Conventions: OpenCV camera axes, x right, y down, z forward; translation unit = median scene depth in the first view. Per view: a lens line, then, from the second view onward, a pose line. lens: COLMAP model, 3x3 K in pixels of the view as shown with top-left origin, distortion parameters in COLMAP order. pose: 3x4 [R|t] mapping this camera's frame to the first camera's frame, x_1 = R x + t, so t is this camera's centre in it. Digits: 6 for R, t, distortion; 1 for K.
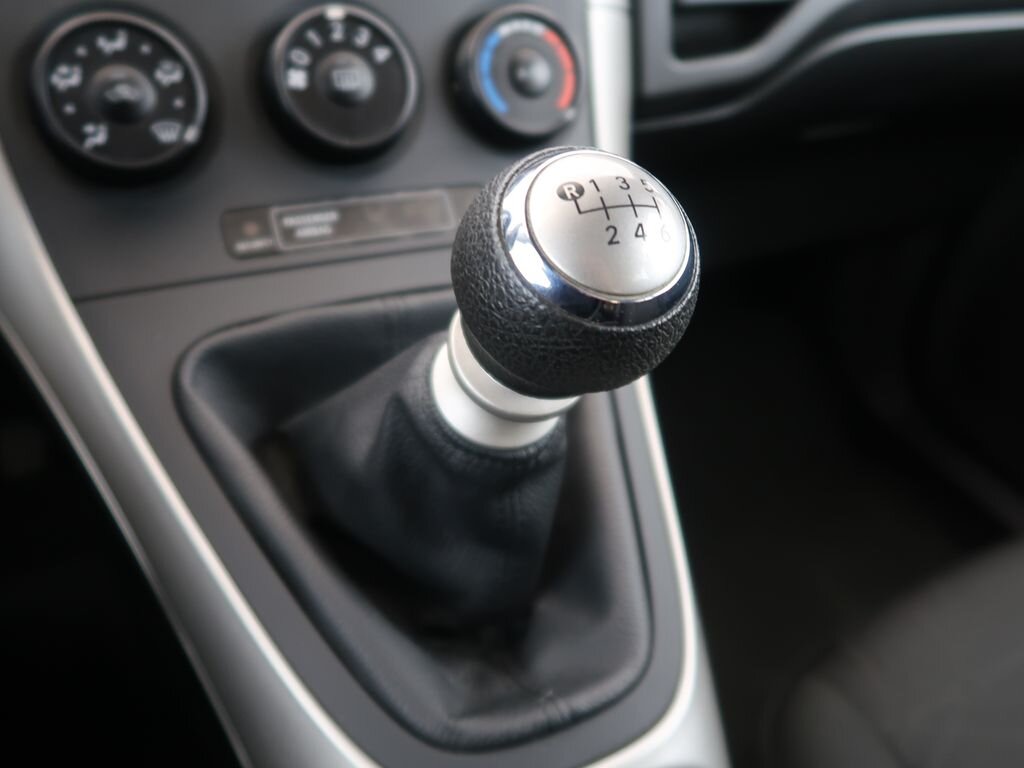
lens RADIAL K [[855.5, 0, 512.0], [0, 855.5, 384.0], [0, 0, 1]] dist [0.002391, -0.001221]
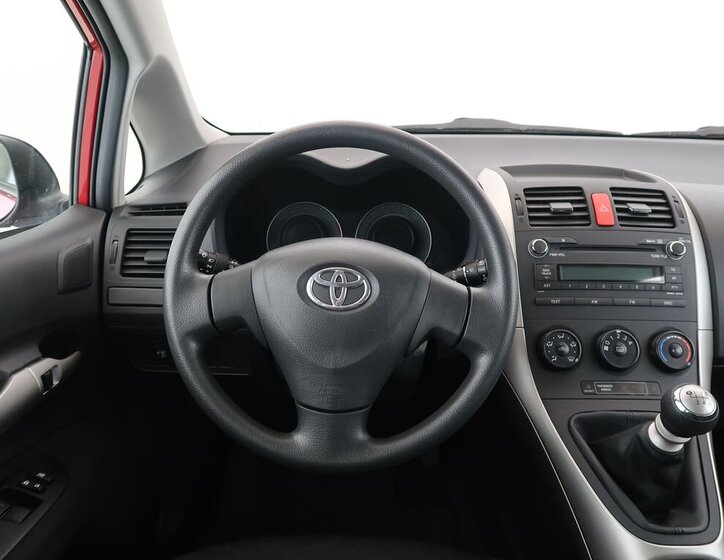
lens RADIAL K [[578.0, 0, 362.0], [0, 578.0, 280.0], [0, 0, 1]] dist [-0.030524, 0.001297]
pose [[0.896340, 0.063308, -0.438824, -0.133139], [-0.207363, 0.934690, -0.288712, 0.315084], [0.391886, 0.349780, 0.850928, -1.694228]]
